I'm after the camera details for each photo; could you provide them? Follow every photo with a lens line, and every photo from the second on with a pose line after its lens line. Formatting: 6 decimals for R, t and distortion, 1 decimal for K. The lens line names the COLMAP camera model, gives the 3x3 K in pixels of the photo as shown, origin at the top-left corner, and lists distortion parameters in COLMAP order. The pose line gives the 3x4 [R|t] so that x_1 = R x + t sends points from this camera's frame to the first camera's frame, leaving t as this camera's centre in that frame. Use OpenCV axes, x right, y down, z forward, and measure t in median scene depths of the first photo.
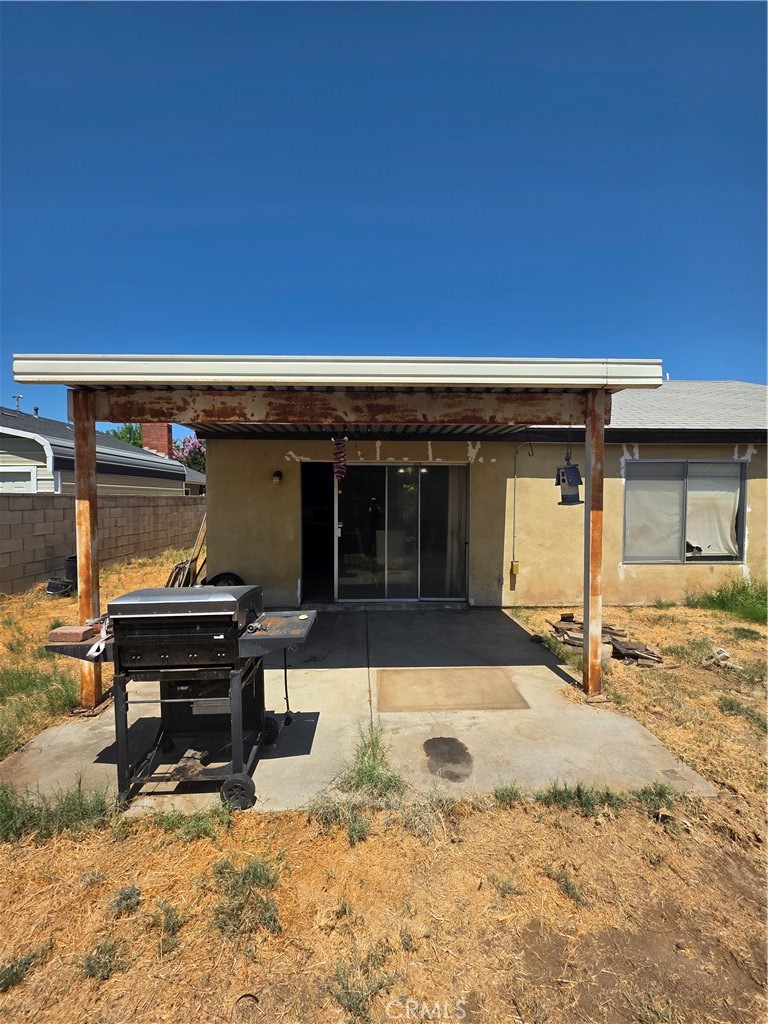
lens RADIAL K [[405.2, 0, 390.0], [0, 405.2, 515.0], [0, 0, 1]] dist [0.001243, -0.000018]
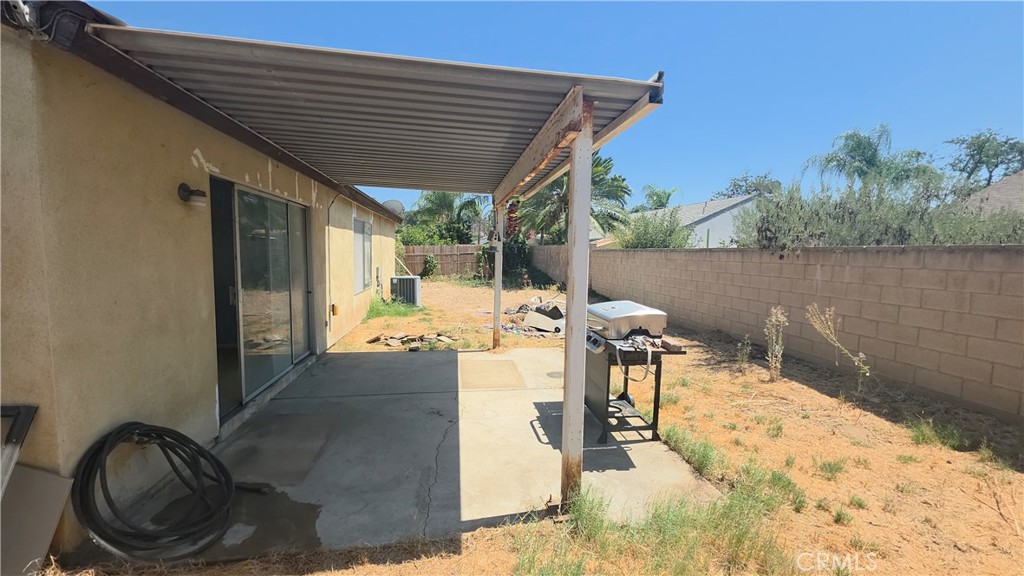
lens RADIAL K [[403.1, 0, 512.3], [0, 403.1, 285.7], [0, 0, 1]] dist [0.003312, -0.005484]
pose [[-0.117394, -0.085731, 0.989378, -1.476065], [0.021363, 0.995818, 0.088824, -0.035232], [-0.992856, 0.031563, -0.115072, 1.194268]]
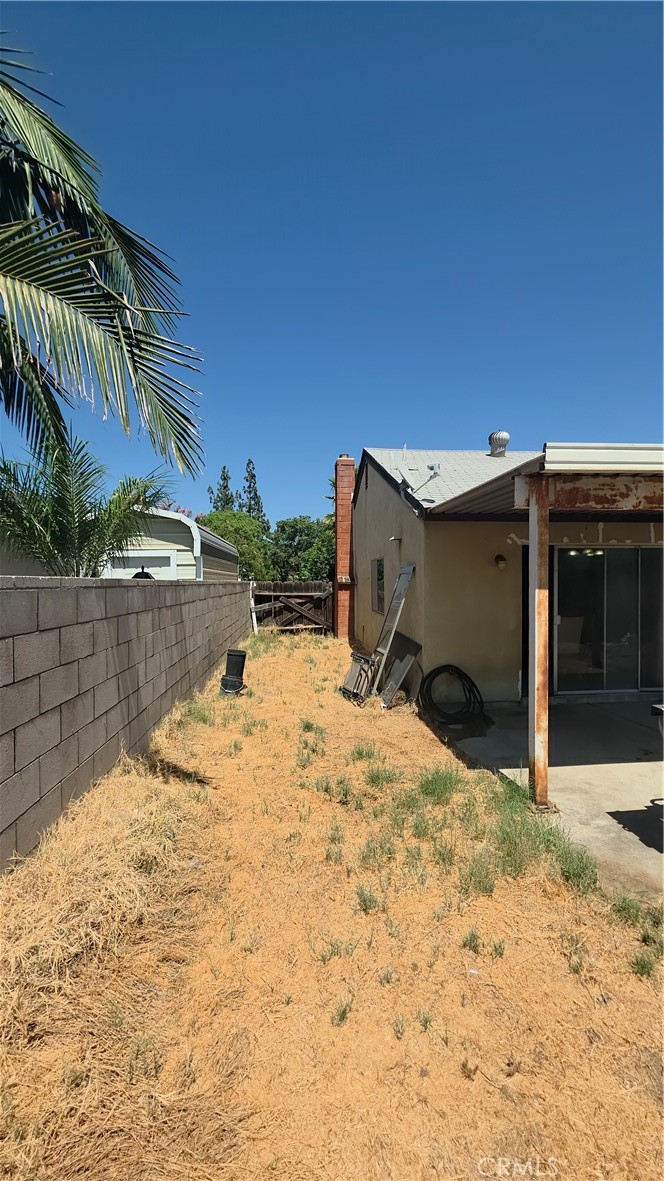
lens RADIAL K [[464.9, 0, 336.4], [0, 464.9, 592.7], [0, 0, 1]] dist [0.003312, -0.005484]
pose [[0.998521, -0.009861, 0.053470, -1.277025], [0.010685, 0.999828, -0.015152, -0.016215], [-0.053312, 0.015701, 0.998454, -0.086171]]
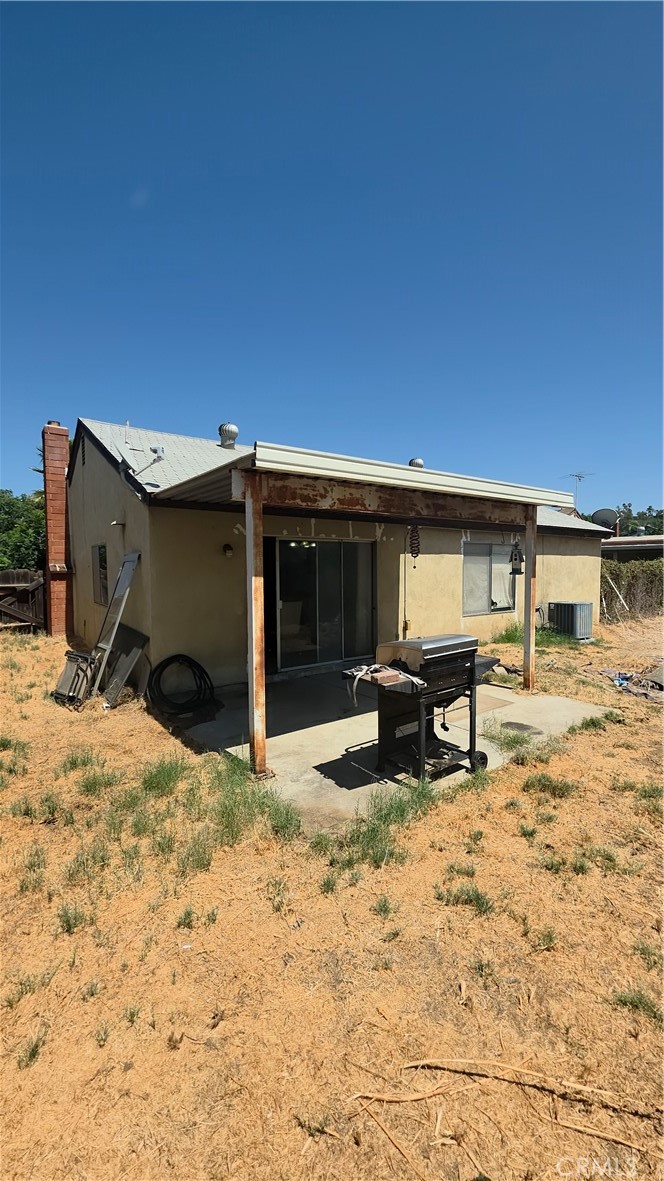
lens RADIAL K [[464.9, 0, 336.4], [0, 464.9, 592.7], [0, 0, 1]] dist [0.003312, -0.005484]
pose [[0.826272, -0.036552, 0.562084, -1.238673], [0.030156, 0.999332, 0.020657, -0.013807], [-0.562463, -0.000118, 0.826822, -0.115229]]
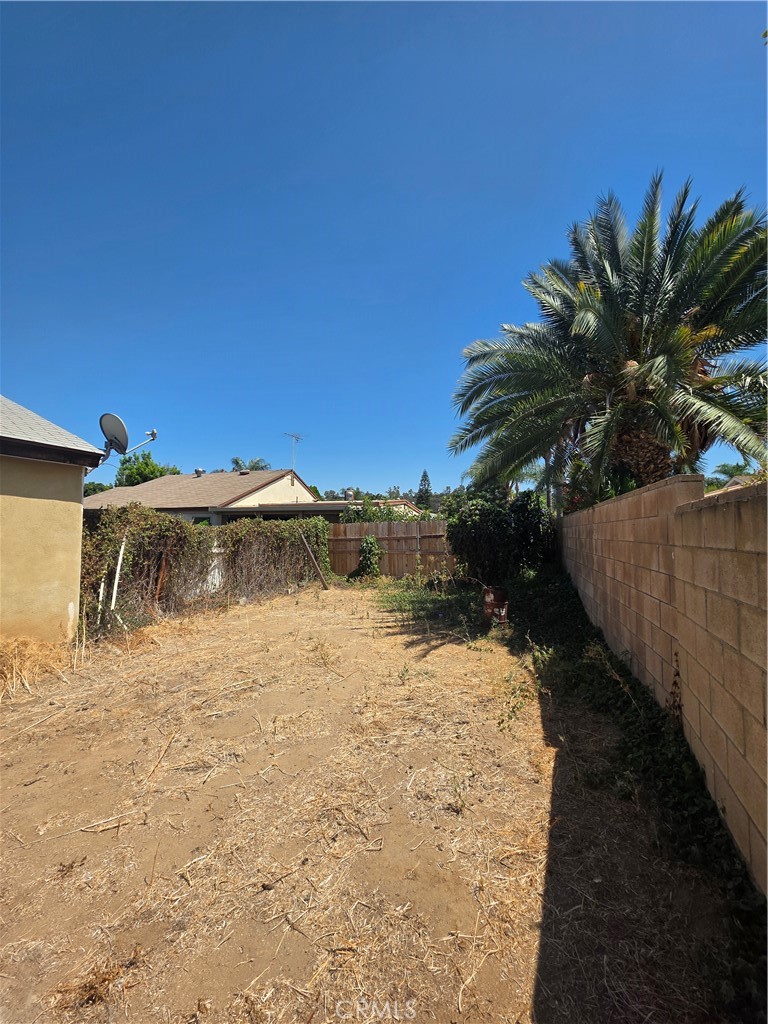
lens RADIAL K [[405.2, 0, 390.0], [0, 405.2, 515.0], [0, 0, 1]] dist [0.001243, -0.000018]
pose [[0.427326, 0.040791, 0.903177, 1.942032], [0.031083, 0.997728, -0.059768, 0.031594], [-0.903563, 0.053614, 0.425087, -0.050438]]
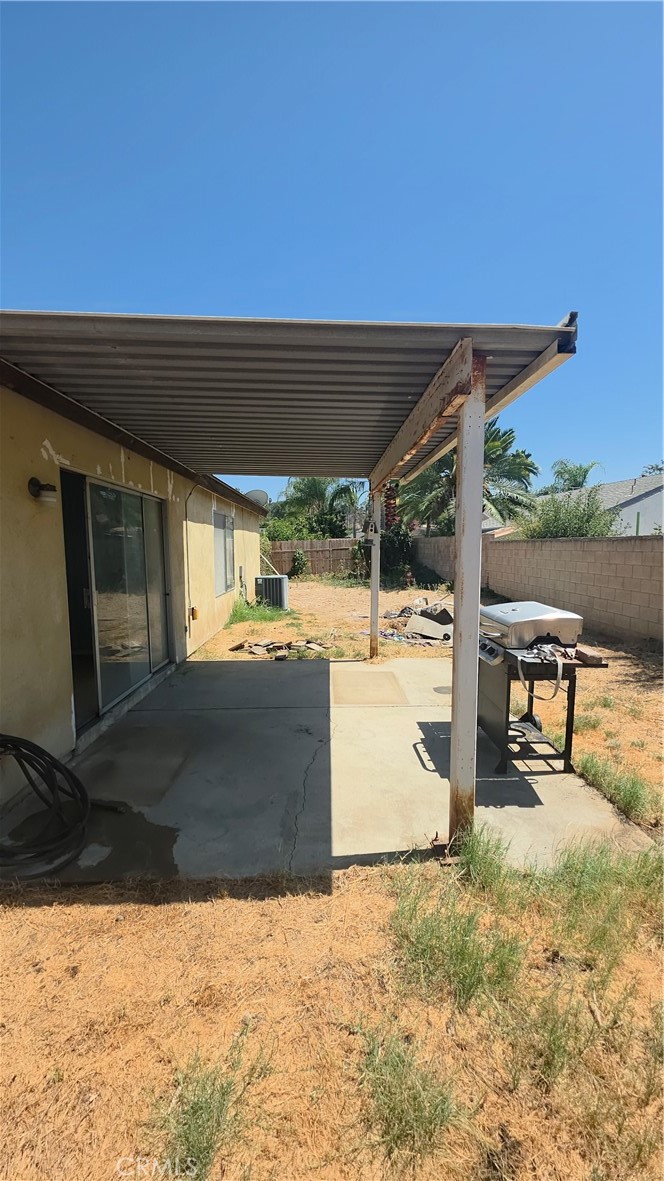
lens RADIAL K [[464.9, 0, 336.4], [0, 464.9, 592.7], [0, 0, 1]] dist [0.003312, -0.005484]
pose [[0.004732, -0.099692, 0.995007, -1.463158], [0.040944, 0.994203, 0.099417, -0.031099], [-0.999150, 0.040269, 0.008787, 1.184286]]
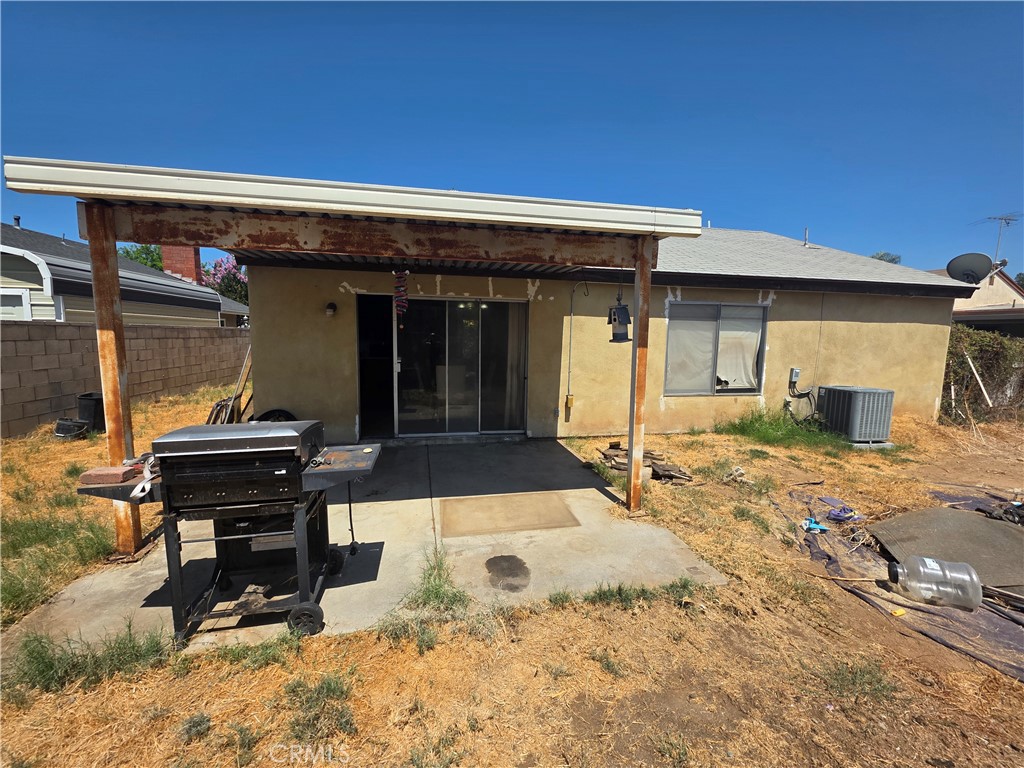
lens RADIAL K [[405.2, 0, 514.5], [0, 405.2, 379.7], [0, 0, 1]] dist [0.001243, -0.000018]
pose [[0.986751, -0.003116, 0.162211, -0.012581], [-0.008525, 0.997439, 0.071014, 0.000838], [-0.162017, -0.071456, 0.984197, -0.035052]]
